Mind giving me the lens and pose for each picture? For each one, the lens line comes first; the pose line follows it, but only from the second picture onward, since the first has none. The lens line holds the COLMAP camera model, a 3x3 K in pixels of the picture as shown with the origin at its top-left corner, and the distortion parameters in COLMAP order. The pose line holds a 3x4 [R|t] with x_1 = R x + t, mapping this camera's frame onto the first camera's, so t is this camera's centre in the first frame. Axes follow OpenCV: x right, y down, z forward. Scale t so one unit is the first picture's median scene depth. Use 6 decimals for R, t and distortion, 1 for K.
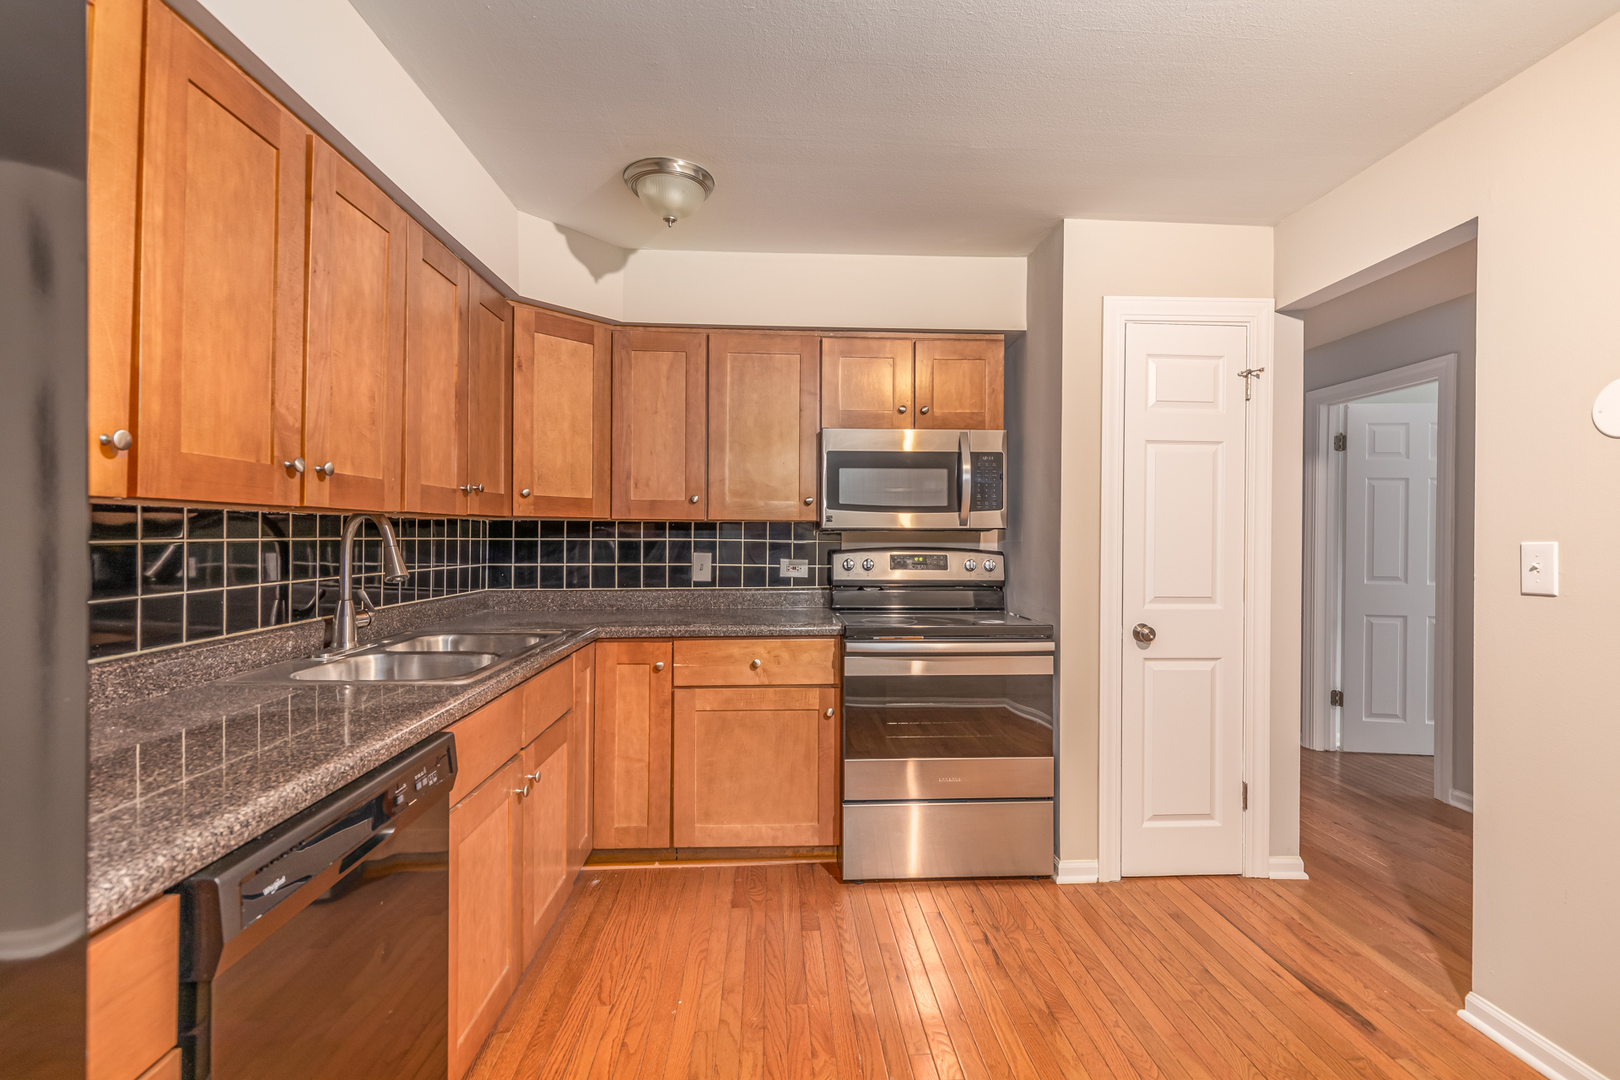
lens RADIAL K [[730.4, 0, 817.2], [0, 730.4, 534.3], [0, 0, 1]] dist [-0.000097, -0.000676]
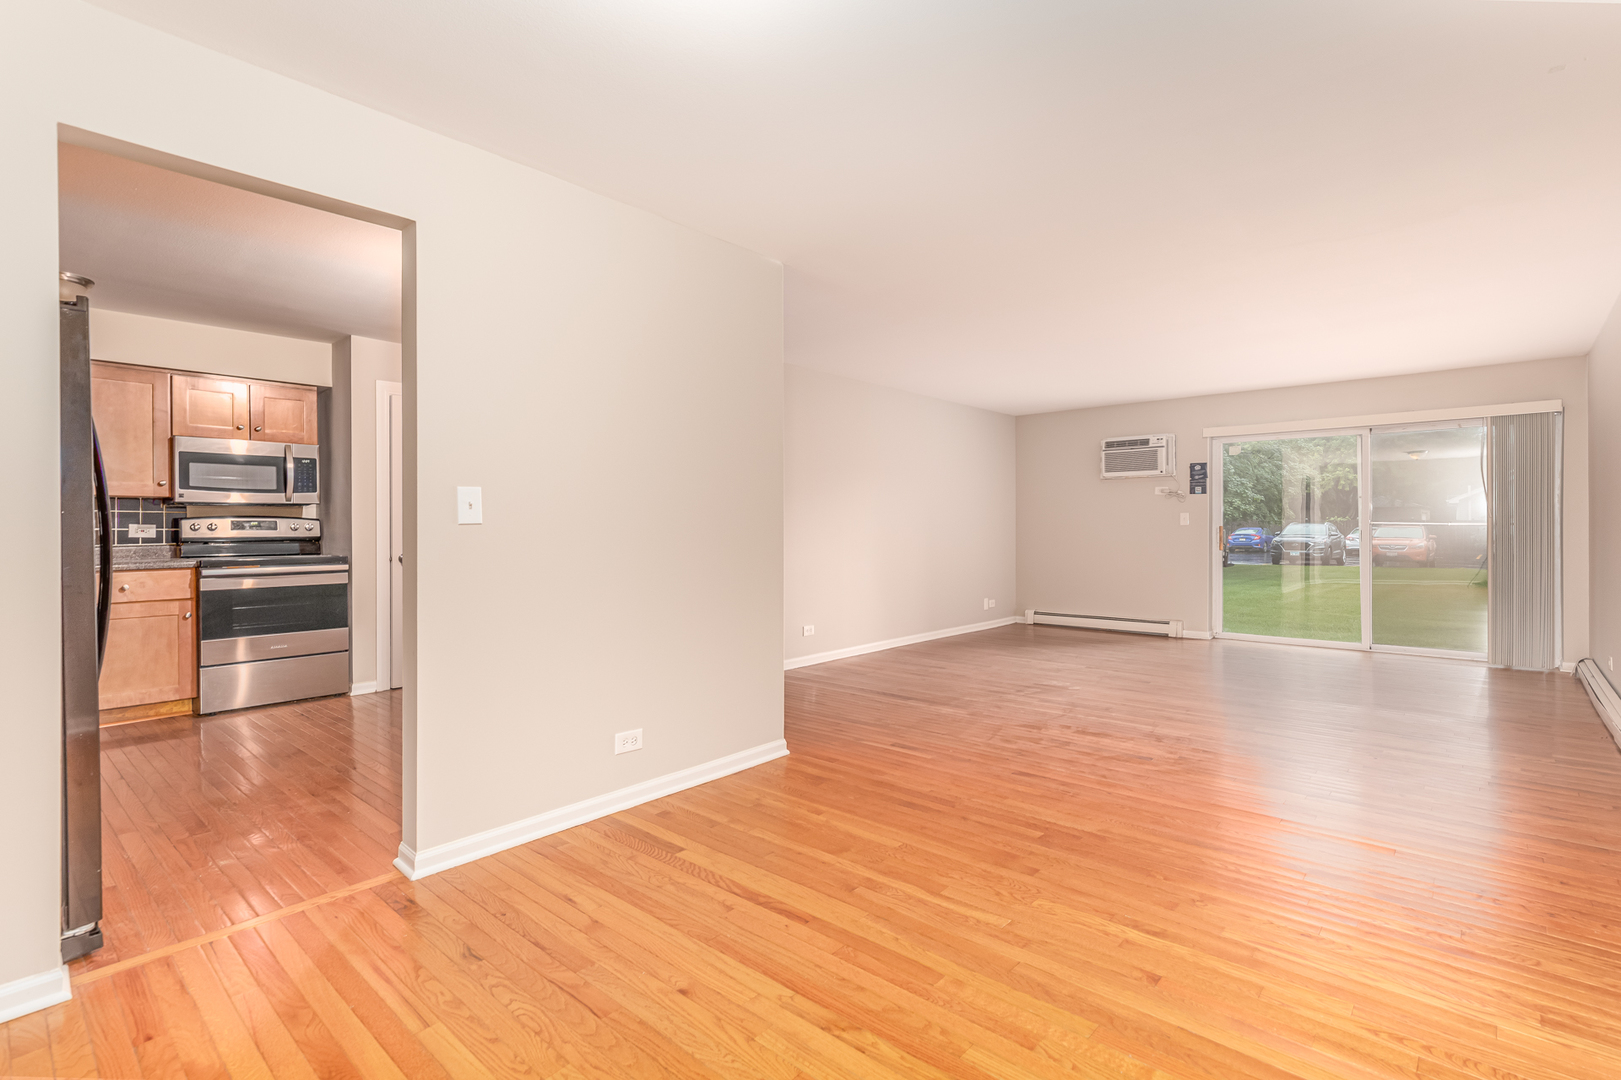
lens RADIAL K [[759.0, 0, 808.5], [0, 759.0, 525.6], [0, 0, 1]] dist [0.022510, 0.000148]
pose [[0.713493, -0.009037, 0.700604, -0.175082], [0.006603, 0.999959, 0.006174, 0.039822], [-0.700631, 0.000221, 0.713523, -1.055060]]
